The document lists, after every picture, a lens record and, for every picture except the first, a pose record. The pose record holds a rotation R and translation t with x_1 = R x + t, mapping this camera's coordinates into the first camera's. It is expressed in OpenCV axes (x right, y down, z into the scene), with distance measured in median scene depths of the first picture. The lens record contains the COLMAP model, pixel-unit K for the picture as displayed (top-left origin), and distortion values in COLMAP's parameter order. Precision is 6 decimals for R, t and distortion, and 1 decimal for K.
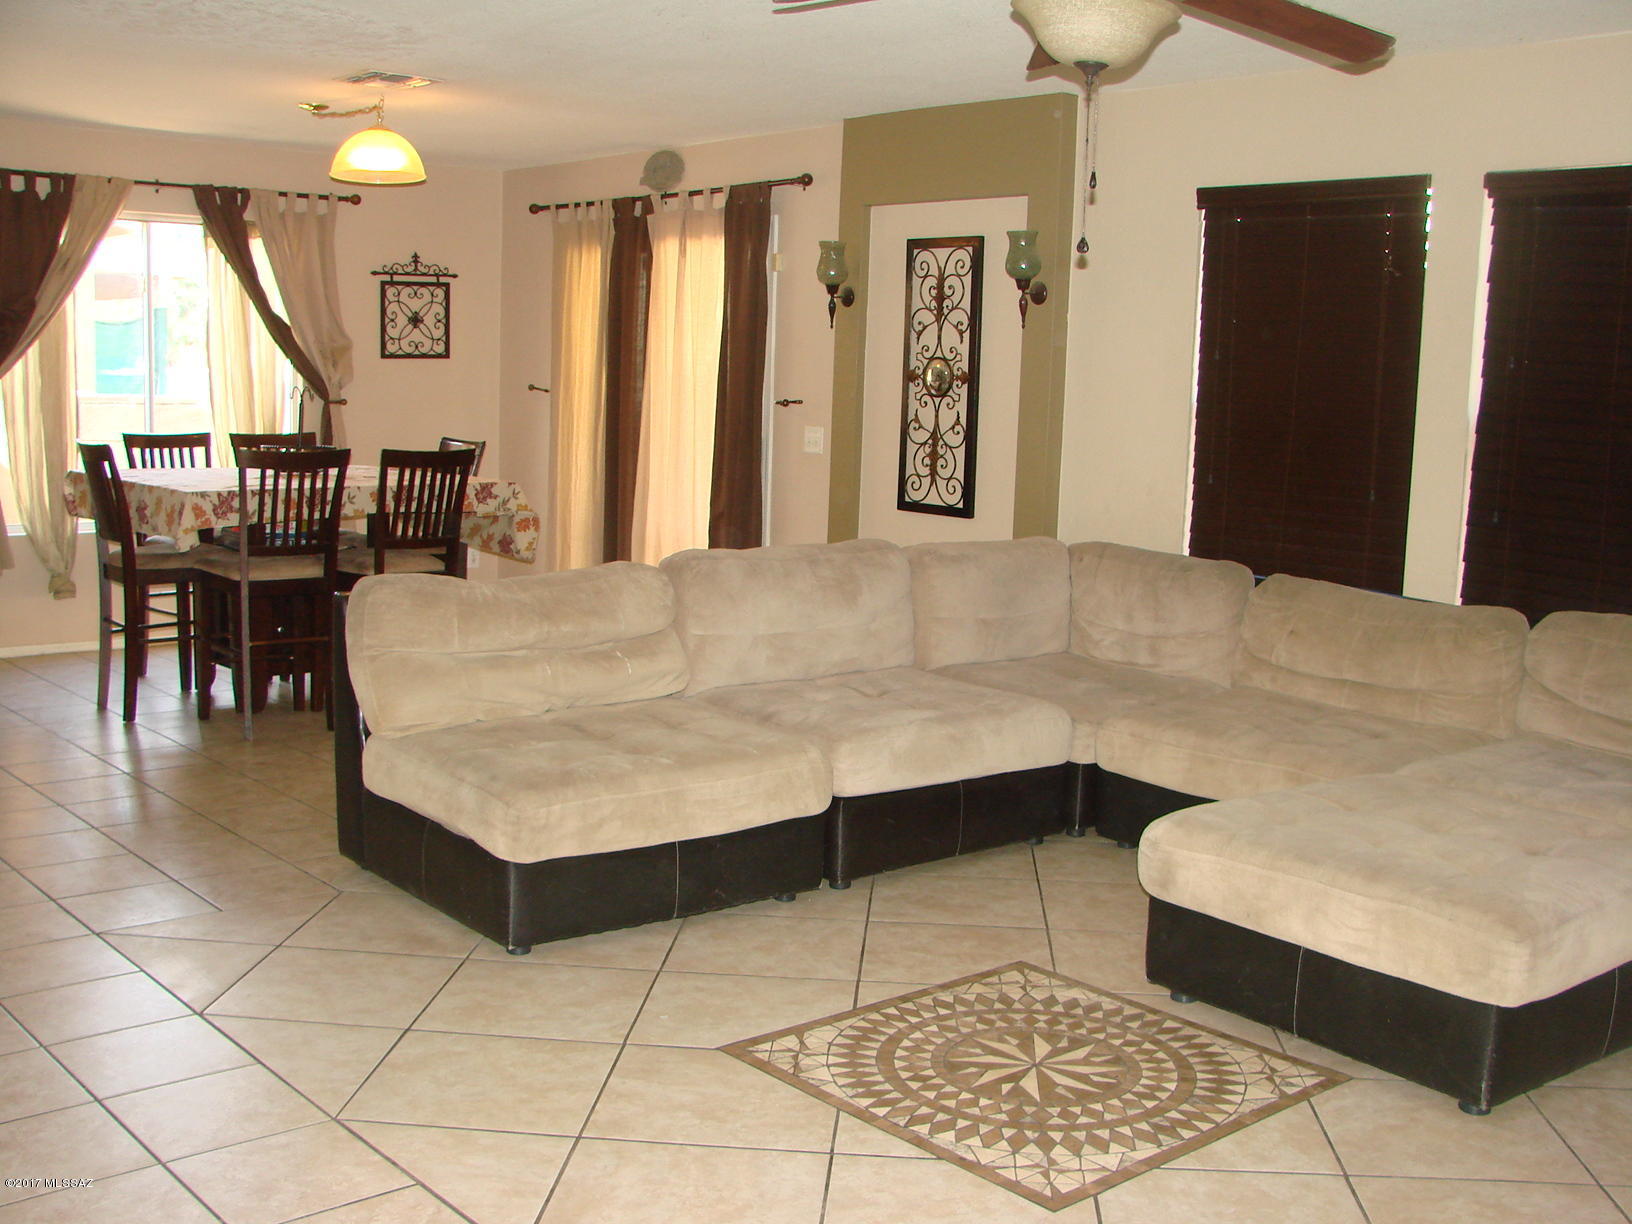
lens RADIAL K [[1756.4, 0, 845.8], [0, 1756.4, 650.5], [0, 0, 1]] dist [-0.216172, 0.273046]
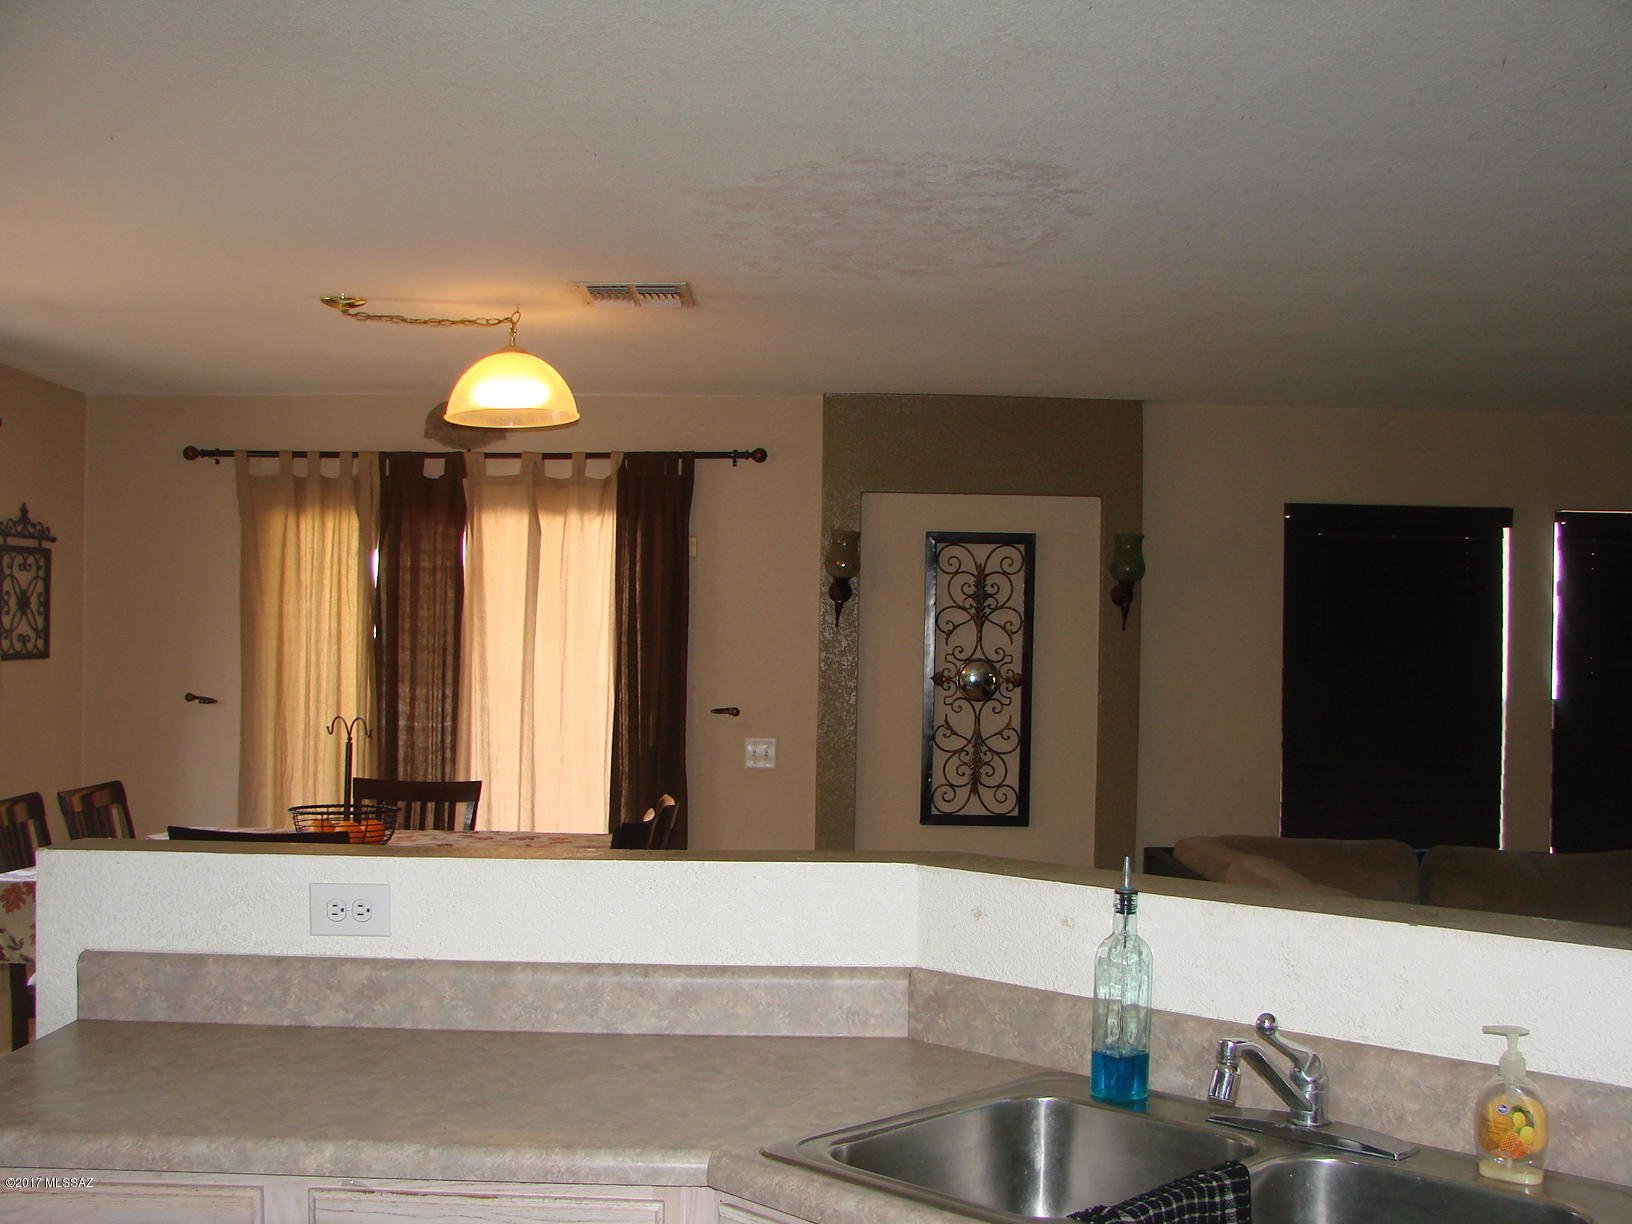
lens RADIAL K [[1756.4, 0, 845.8], [0, 1756.4, 650.5], [0, 0, 1]] dist [-0.216172, 0.273046]
pose [[0.658512, -0.021387, 0.752266, -0.788982], [0.123483, 0.989119, -0.079972, -0.117482], [-0.742370, 0.145555, 0.653988, 0.480797]]
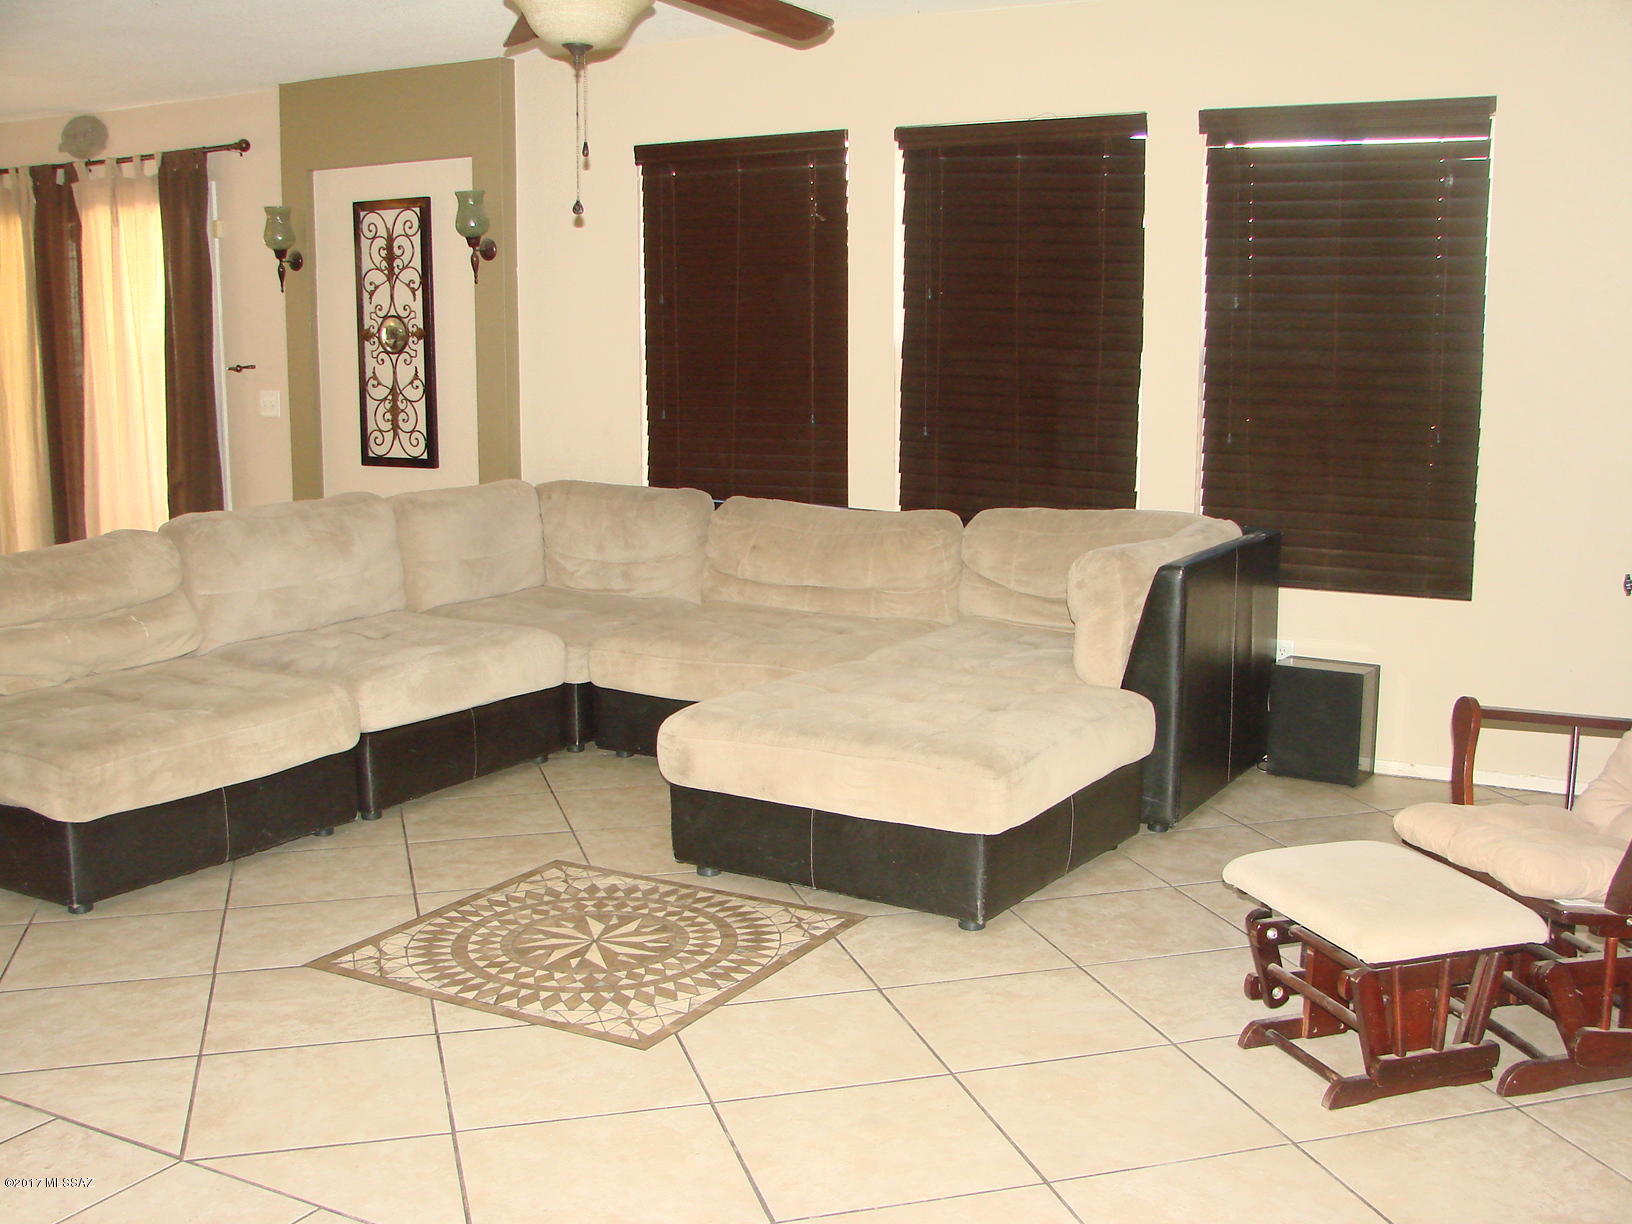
lens RADIAL K [[1756.4, 0, 845.8], [0, 1756.4, 650.5], [0, 0, 1]] dist [-0.216172, 0.273046]
pose [[0.941510, -0.094499, 0.323465, -0.047795], [0.085110, 0.995440, 0.043084, 0.010188], [-0.326061, -0.013034, 0.945259, -0.064697]]
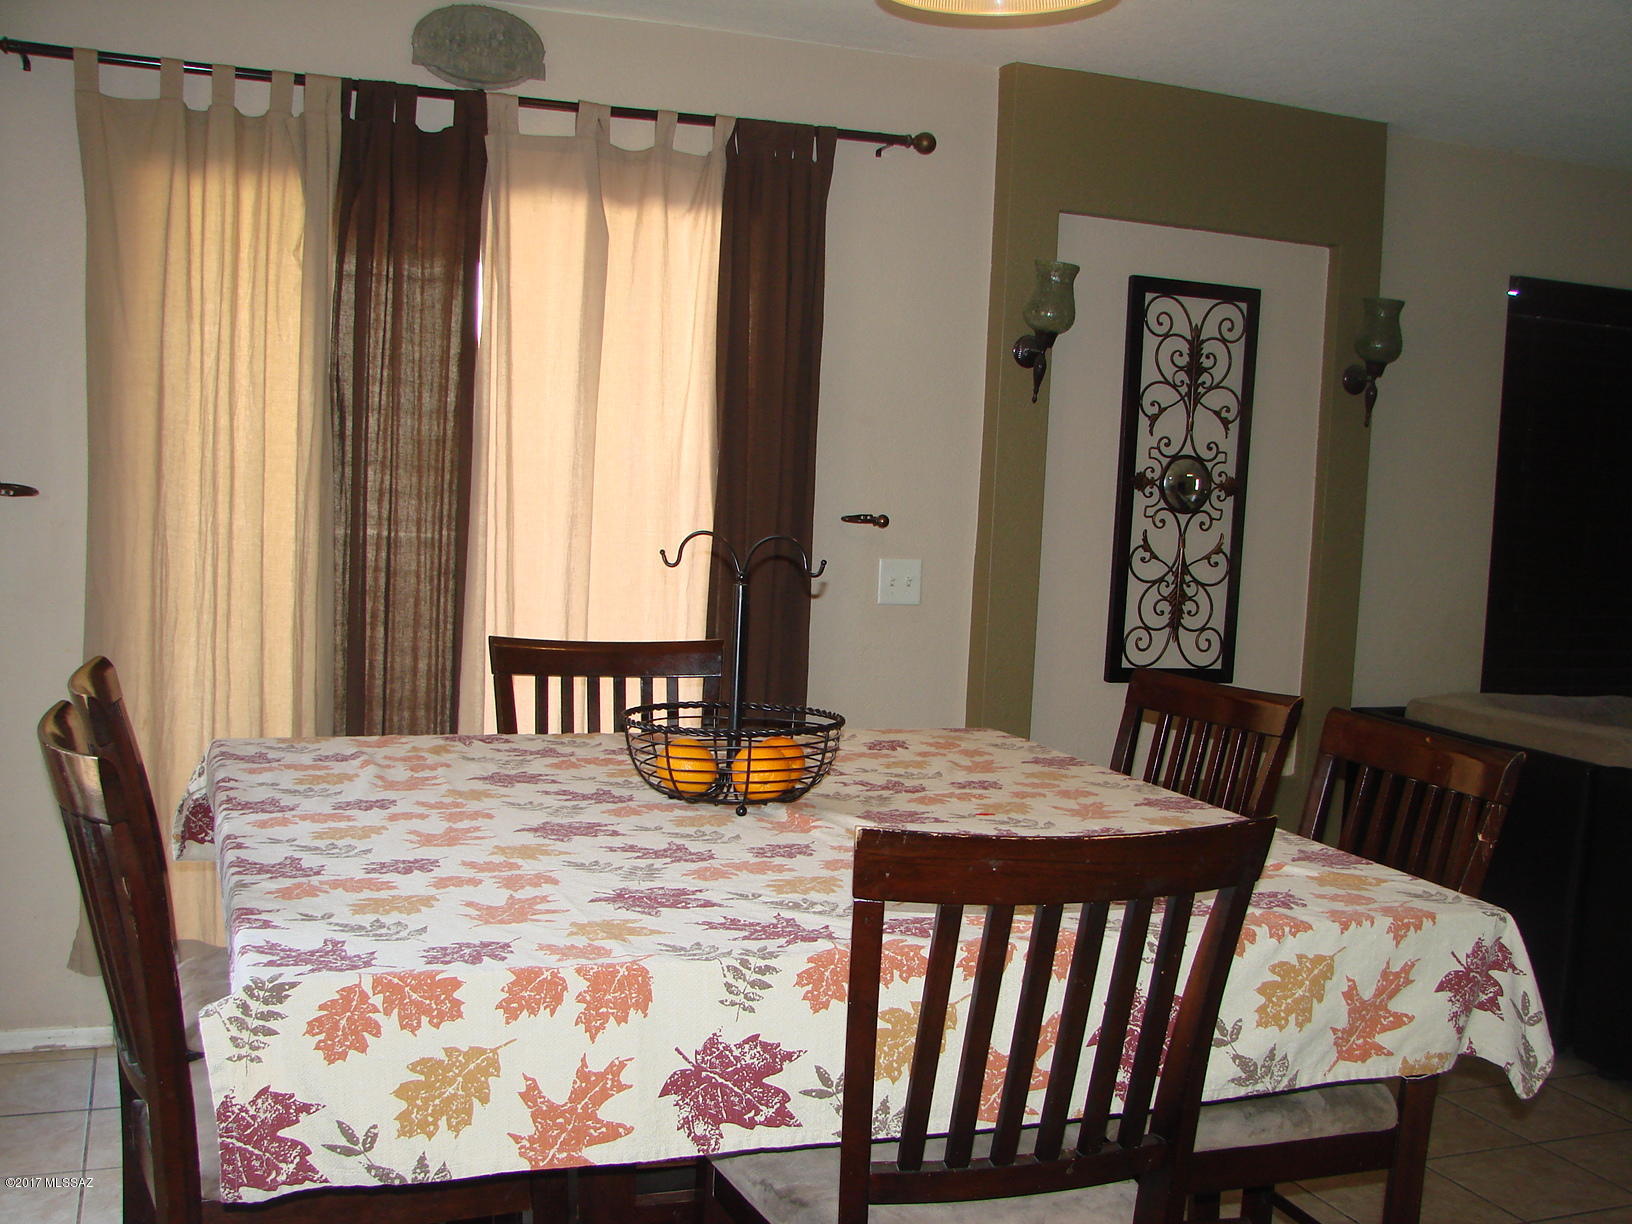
lens RADIAL K [[1756.4, 0, 845.8], [0, 1756.4, 650.5], [0, 0, 1]] dist [-0.216172, 0.273046]
pose [[0.353064, -0.111806, 0.928895, -0.713798], [0.109991, 0.990909, 0.077464, -0.177981], [-0.929111, 0.074820, 0.362152, 0.982992]]
